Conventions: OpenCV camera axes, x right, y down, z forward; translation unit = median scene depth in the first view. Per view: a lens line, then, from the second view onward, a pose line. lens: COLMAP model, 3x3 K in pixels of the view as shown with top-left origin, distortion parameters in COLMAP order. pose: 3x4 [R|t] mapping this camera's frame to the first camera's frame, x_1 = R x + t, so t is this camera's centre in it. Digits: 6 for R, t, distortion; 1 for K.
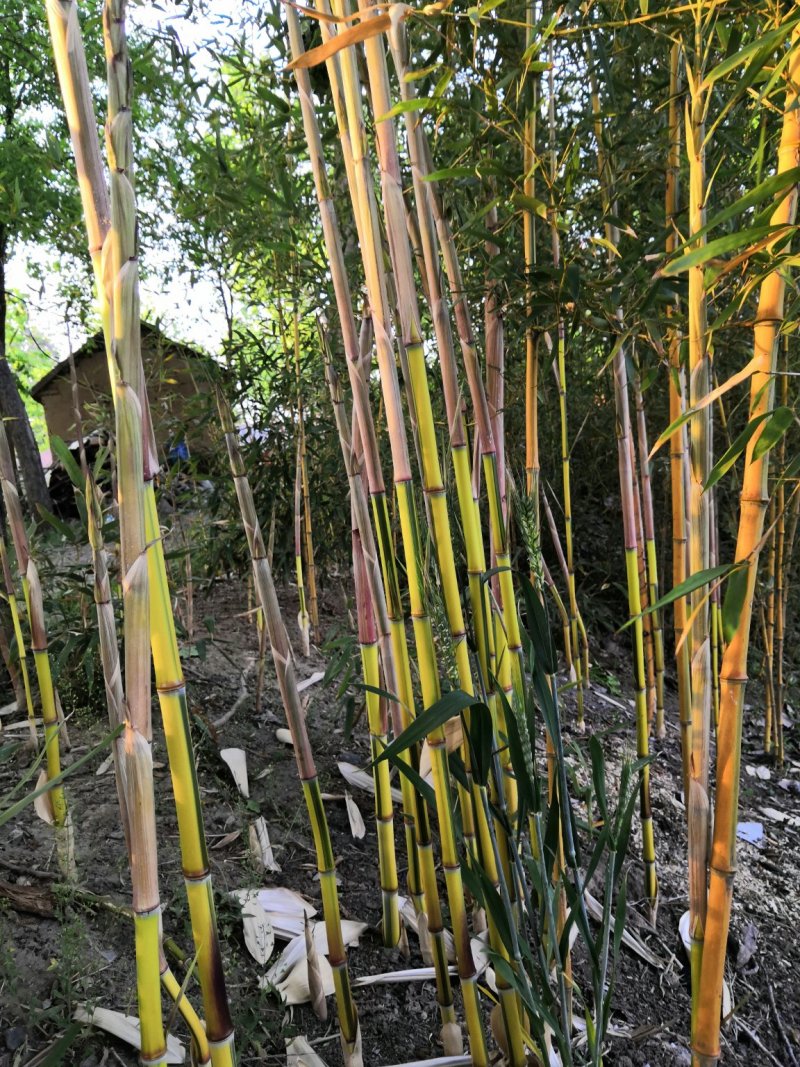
lens RADIAL K [[862.1, 0, 326.5], [0, 862.1, 533.3], [0, 0, 1]] dist [-0.038189, 0.018024]
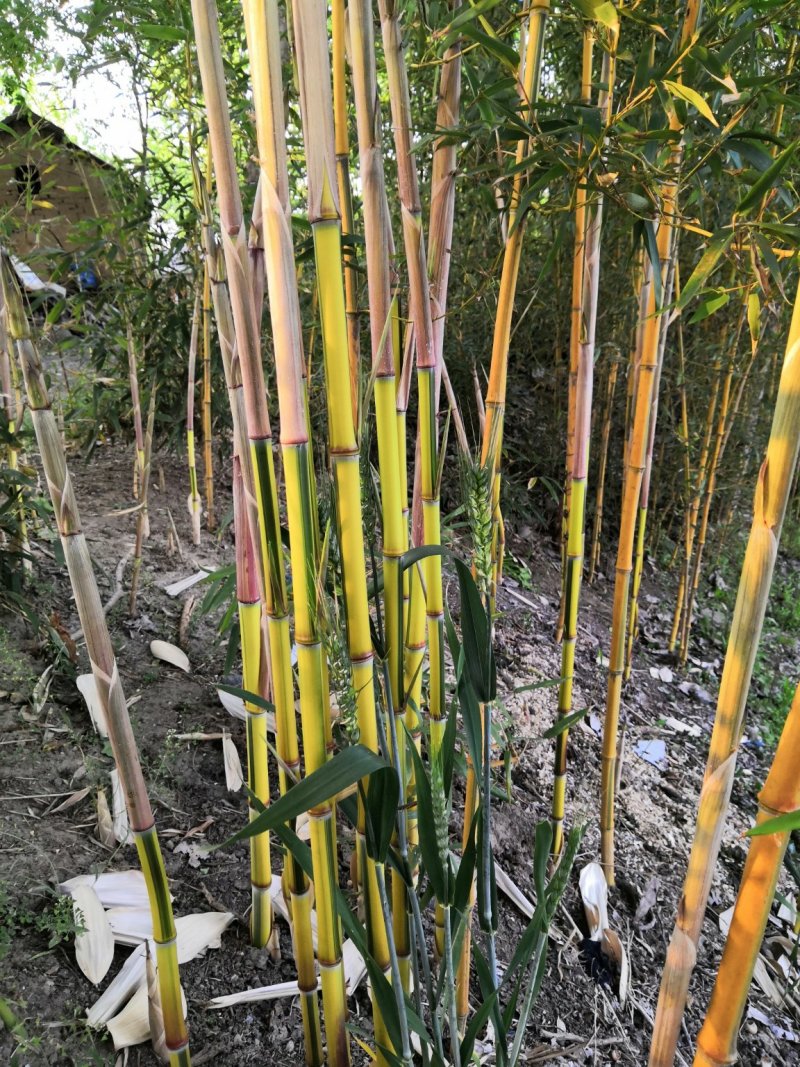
lens RADIAL K [[862.1, 0, 326.5], [0, 862.1, 533.3], [0, 0, 1]] dist [-0.038189, 0.018024]
pose [[0.993314, 0.050333, 0.103898, 0.022714], [-0.068706, 0.980962, 0.181638, -0.049920], [-0.092778, -0.187562, 0.977861, 0.165678]]
